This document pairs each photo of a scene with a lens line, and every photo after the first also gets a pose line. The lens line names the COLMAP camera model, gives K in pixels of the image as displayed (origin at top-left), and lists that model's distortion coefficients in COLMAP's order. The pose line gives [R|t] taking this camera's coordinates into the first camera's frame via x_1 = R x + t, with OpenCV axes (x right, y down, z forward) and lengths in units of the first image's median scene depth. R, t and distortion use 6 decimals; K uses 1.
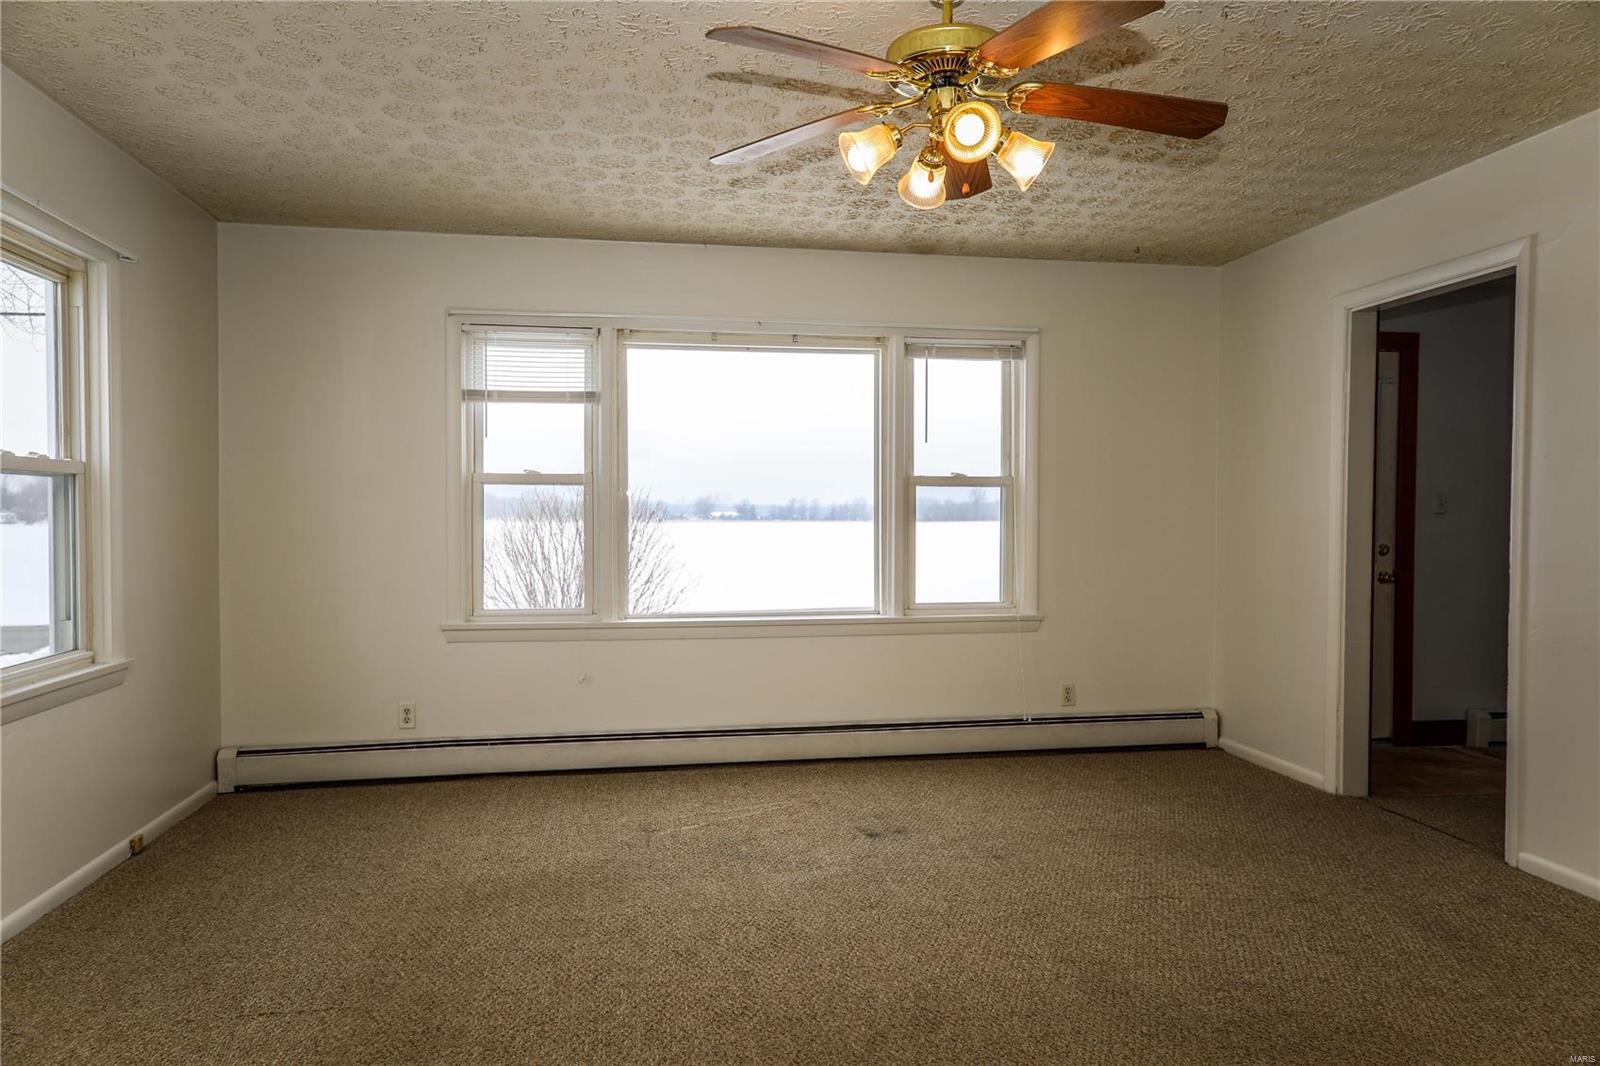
lens RADIAL K [[1067.7, 0, 799.1], [0, 1067.7, 525.1], [0, 0, 1]] dist [0.014846, 0.012211]
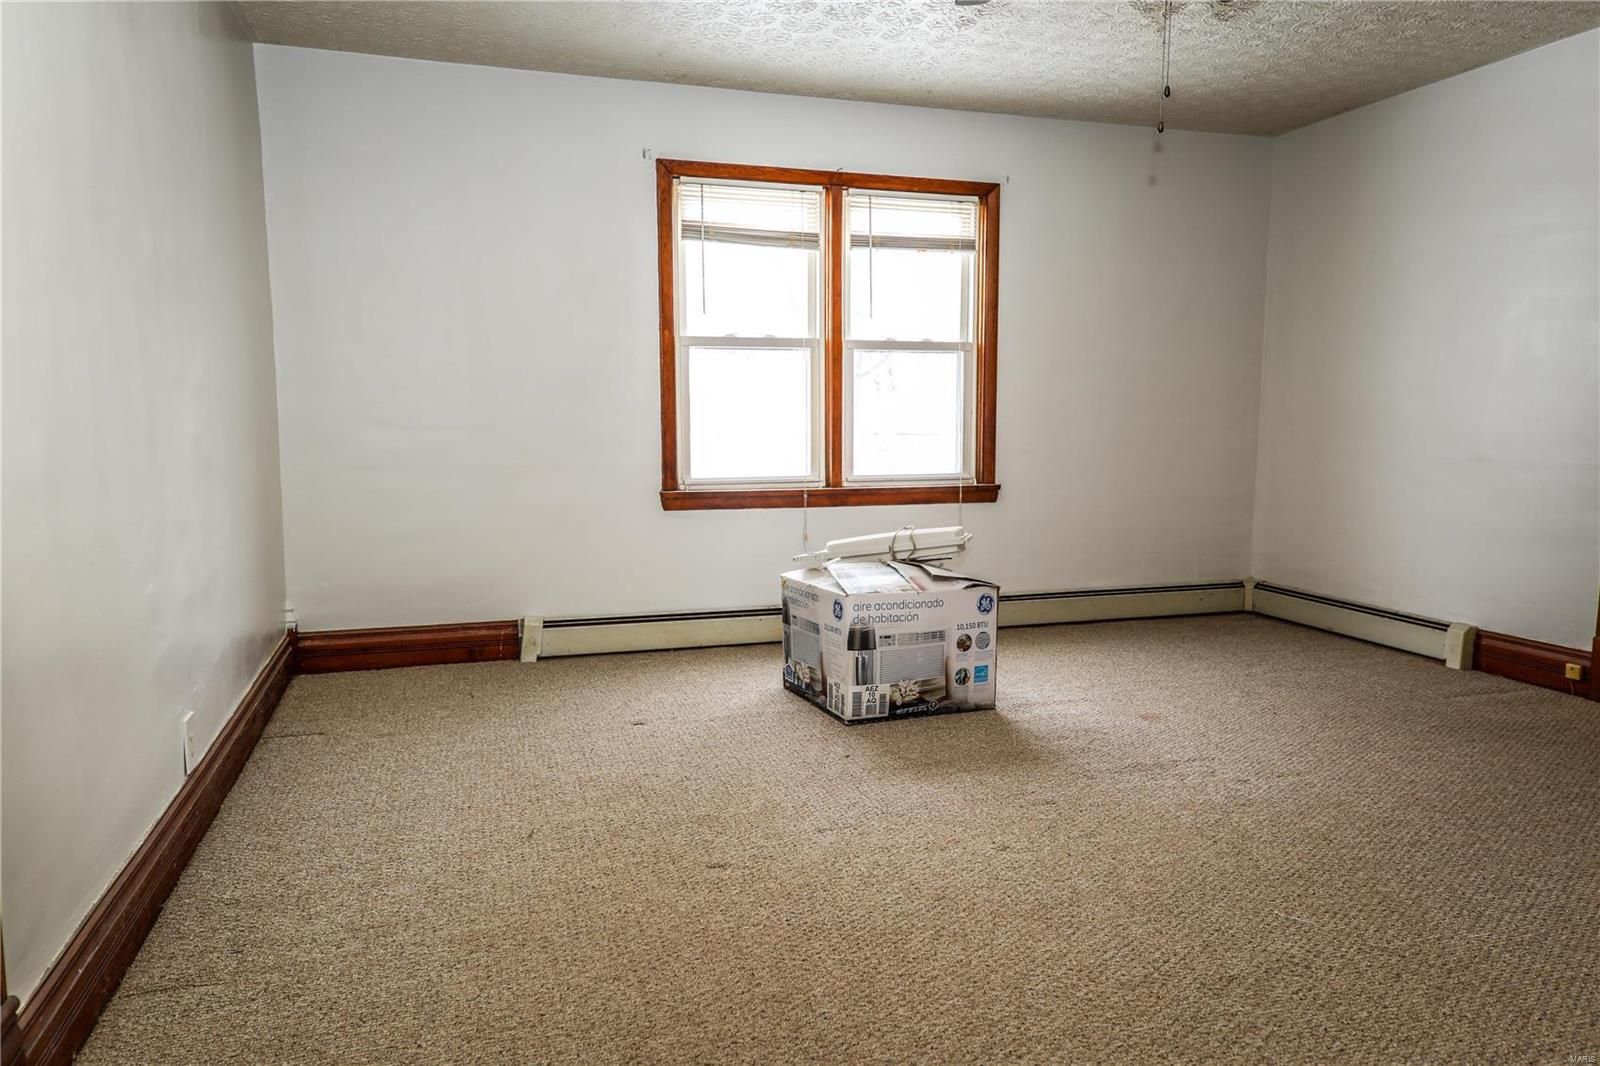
lens RADIAL K [[1067.7, 0, 805.4], [0, 1067.7, 527.4], [0, 0, 1]] dist [0.014846, 0.012211]
pose [[0.988797, -0.006089, 0.149144, -0.298251], [-0.009535, 0.994550, 0.103822, 0.021161], [-0.148963, -0.104081, 0.983350, 0.037362]]
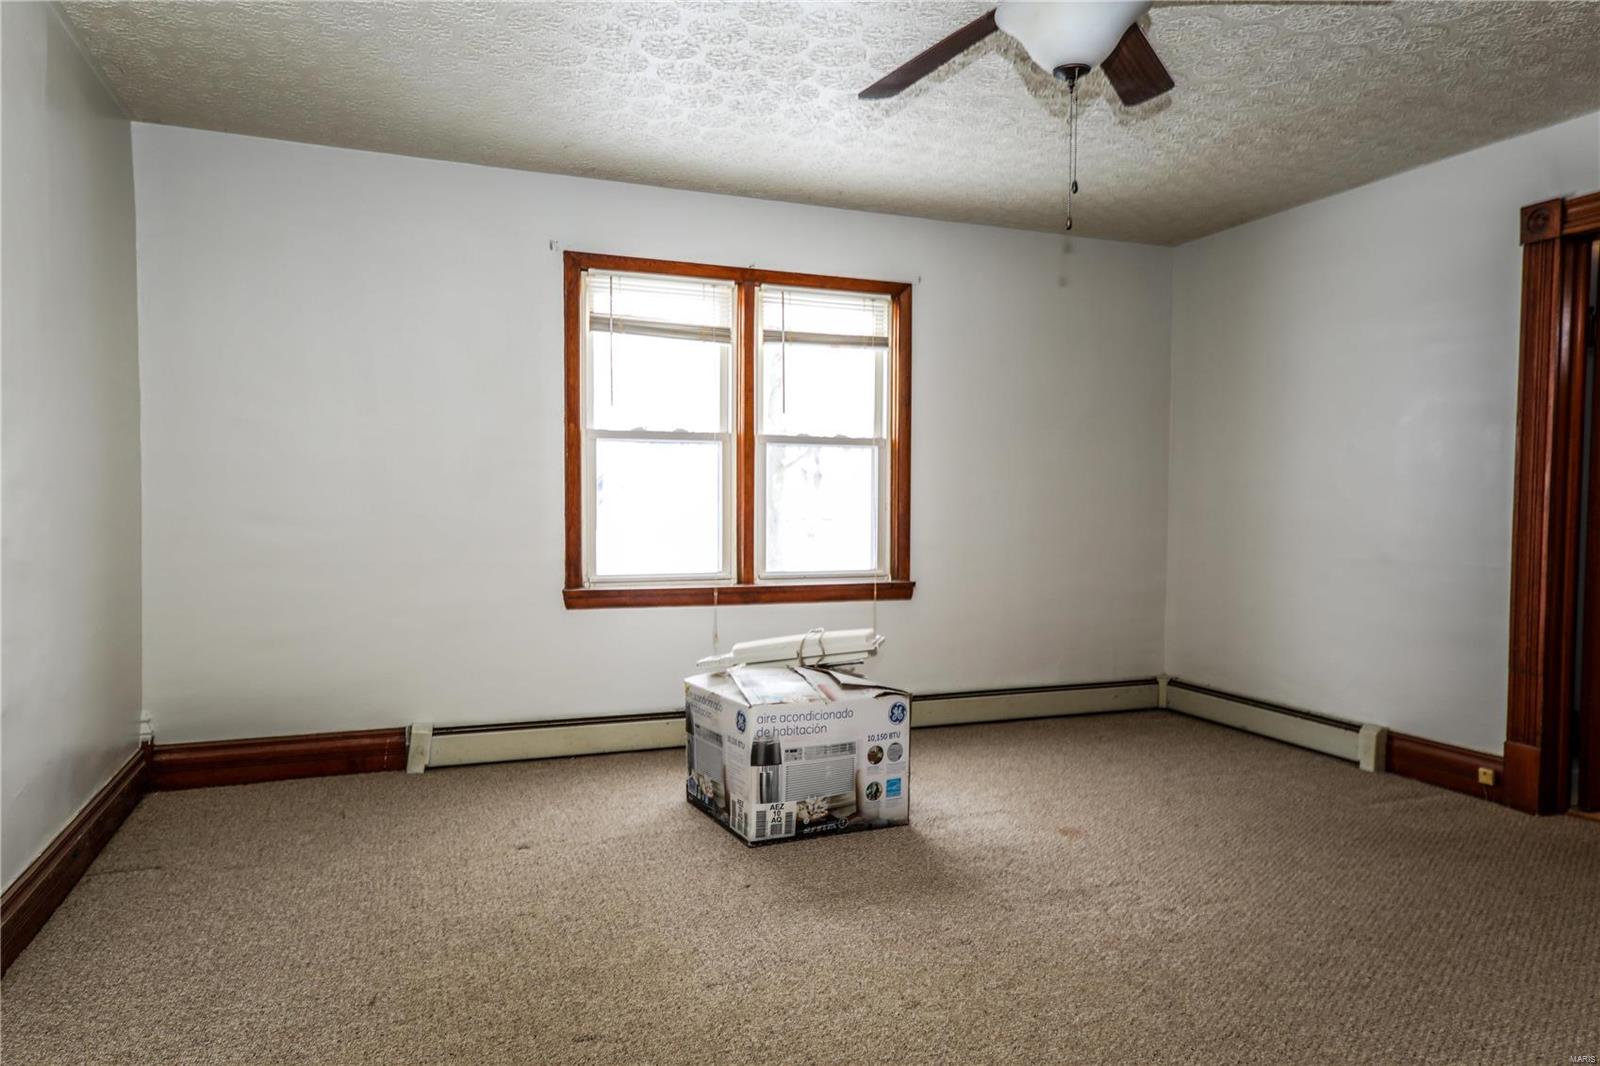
lens RADIAL K [[1067.7, 0, 795.5], [0, 1067.7, 537.7], [0, 0, 1]] dist [0.014846, 0.012211]
pose [[0.976754, 0.010129, 0.214124, -0.287582], [-0.016314, 0.999499, 0.027139, 0.017857], [-0.213742, -0.030002, 0.976429, 0.060504]]
